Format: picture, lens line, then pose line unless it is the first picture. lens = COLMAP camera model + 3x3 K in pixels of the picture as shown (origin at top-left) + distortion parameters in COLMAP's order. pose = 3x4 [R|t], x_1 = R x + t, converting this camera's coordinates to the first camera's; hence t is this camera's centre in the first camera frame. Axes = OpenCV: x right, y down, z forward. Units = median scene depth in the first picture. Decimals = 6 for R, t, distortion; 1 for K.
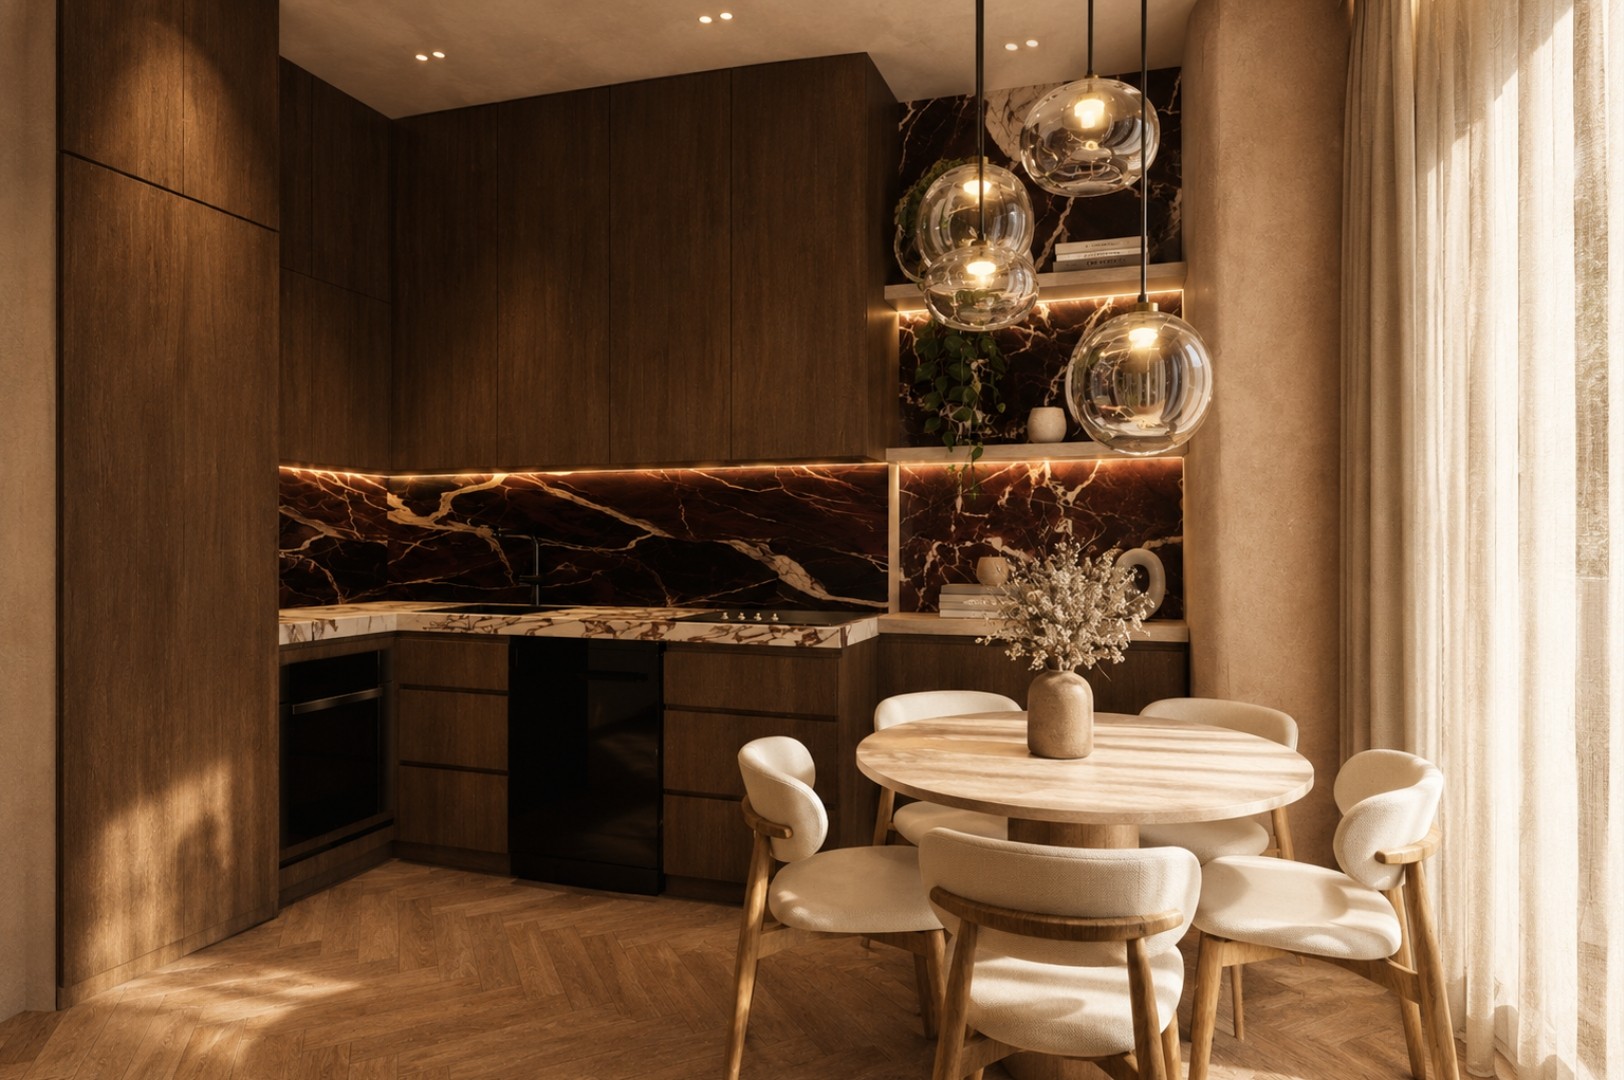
lens RADIAL K [[1012.3, 0, 820.7], [0, 1012.3, 536.9], [0, 0, 1]] dist [-0.060248, -0.002869]
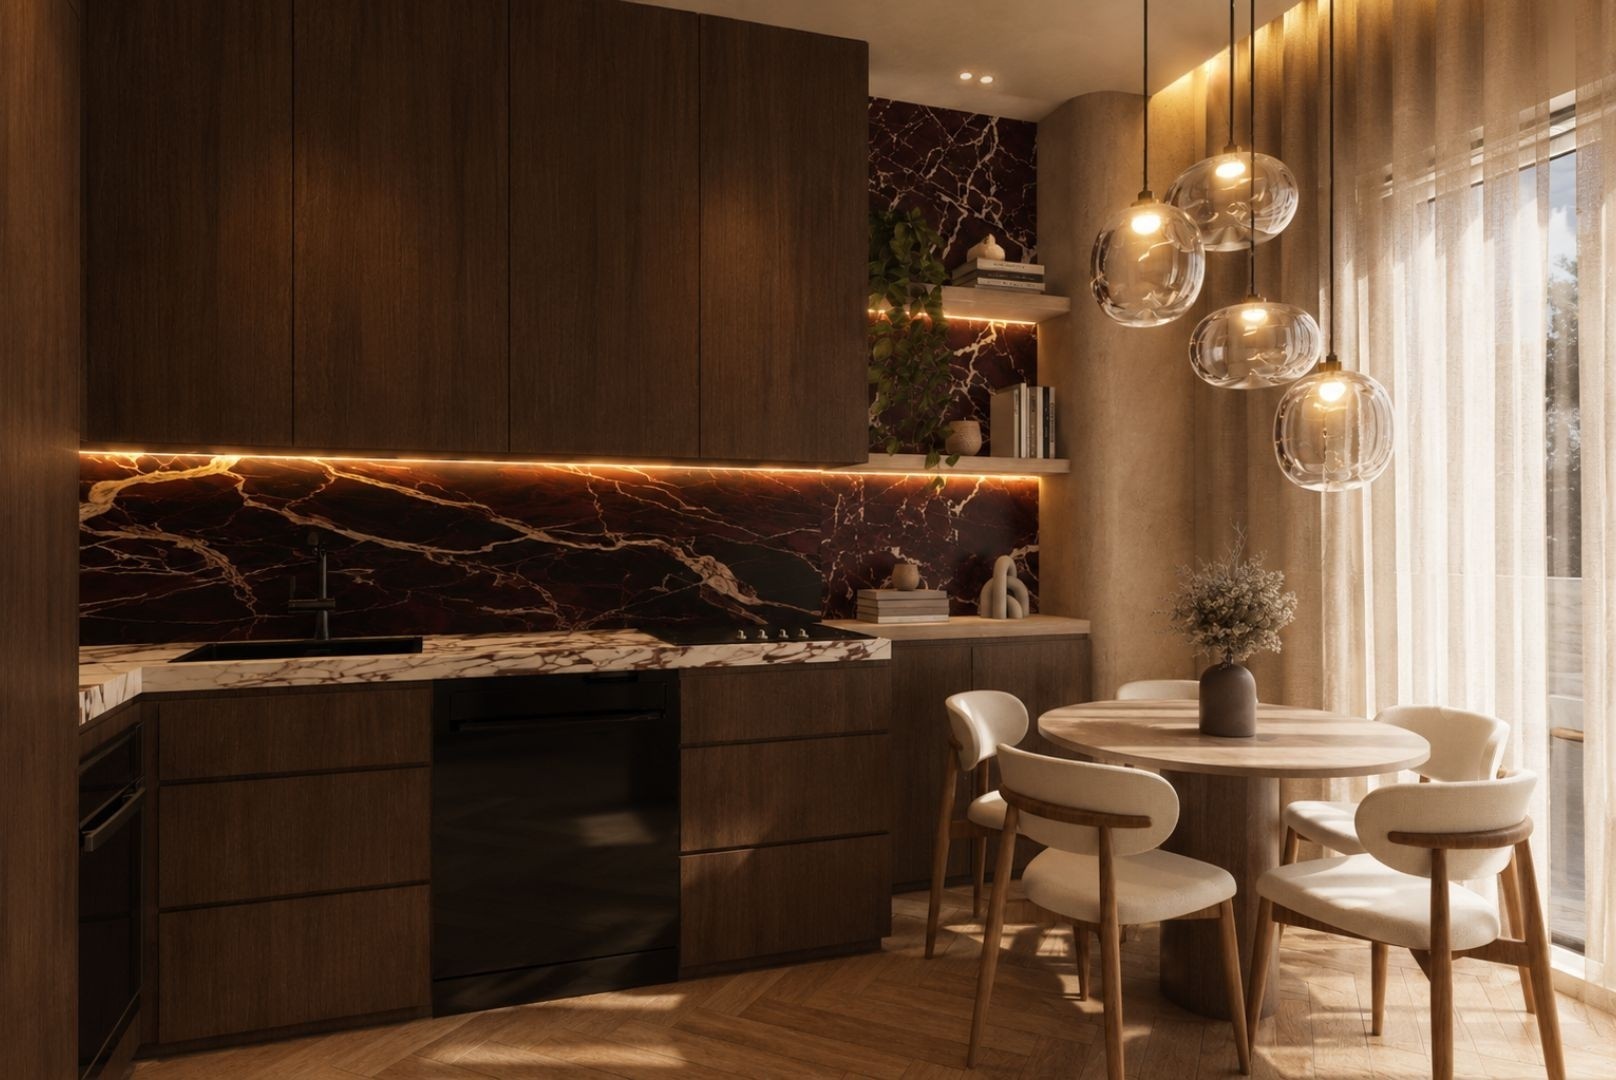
lens RADIAL K [[1007.4, 0, 812.2], [0, 1007.4, 546.9], [0, 0, 1]] dist [-0.060248, -0.002869]
pose [[0.783858, -0.001737, 0.620938, -0.545809], [0.003213, 0.999994, -0.001259, 0.002023], [-0.620932, 0.002982, 0.783859, 0.252342]]
